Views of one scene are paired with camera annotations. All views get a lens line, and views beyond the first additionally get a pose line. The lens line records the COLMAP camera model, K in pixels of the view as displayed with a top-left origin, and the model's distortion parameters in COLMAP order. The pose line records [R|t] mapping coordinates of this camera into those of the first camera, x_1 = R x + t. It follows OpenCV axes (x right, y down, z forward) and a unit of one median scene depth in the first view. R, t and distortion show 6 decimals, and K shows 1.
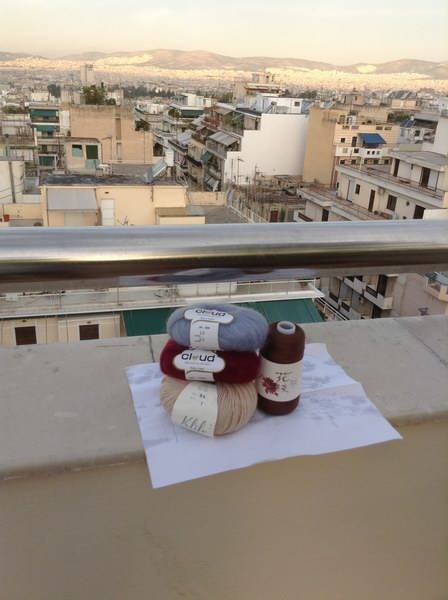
lens RADIAL K [[562.4, 0, 219.3], [0, 562.4, 296.9], [0, 0, 1]] dist [-0.005686, 0.000000]
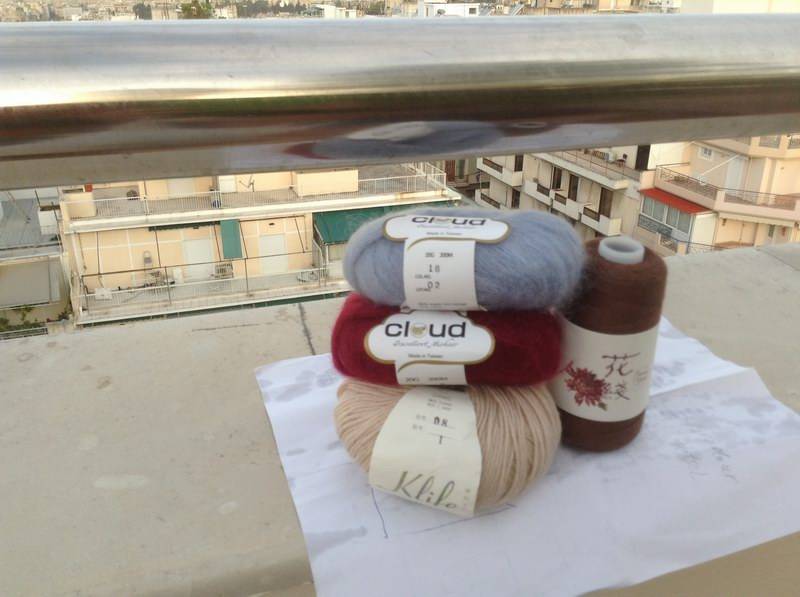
lens RADIAL K [[749.9, 0, 401.4], [0, 749.9, 297.7], [0, 0, 1]] dist [-0.005686, 0.000000]
pose [[0.997948, -0.059689, 0.023174, -0.054997], [0.059025, 0.997854, 0.028344, 0.055587], [-0.024816, -0.026918, 0.999330, 0.369331]]
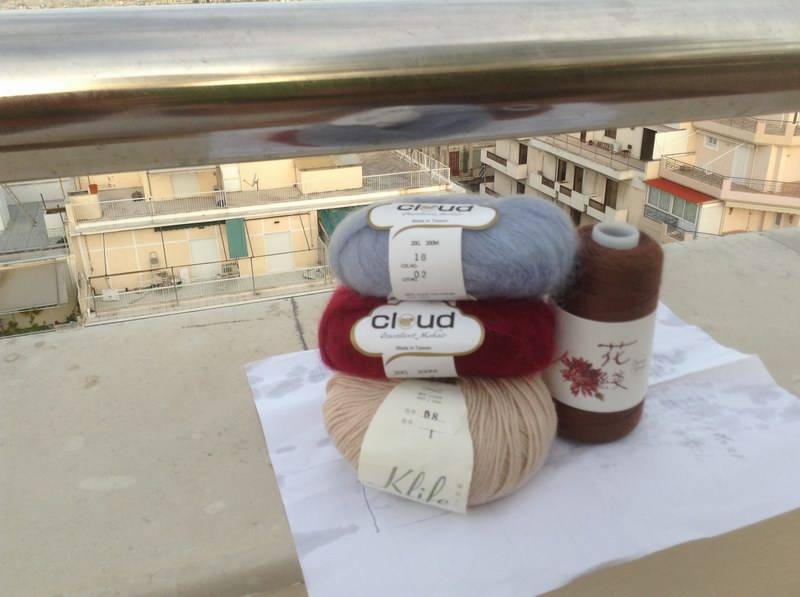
lens RADIAL K [[749.9, 0, 401.4], [0, 749.9, 298.7], [0, 0, 1]] dist [-0.005686, 0.000000]
pose [[0.996753, -0.079332, 0.013780, -0.042908], [0.078814, 0.996283, 0.034750, 0.059989], [-0.016485, -0.033551, 0.999301, 0.383684]]
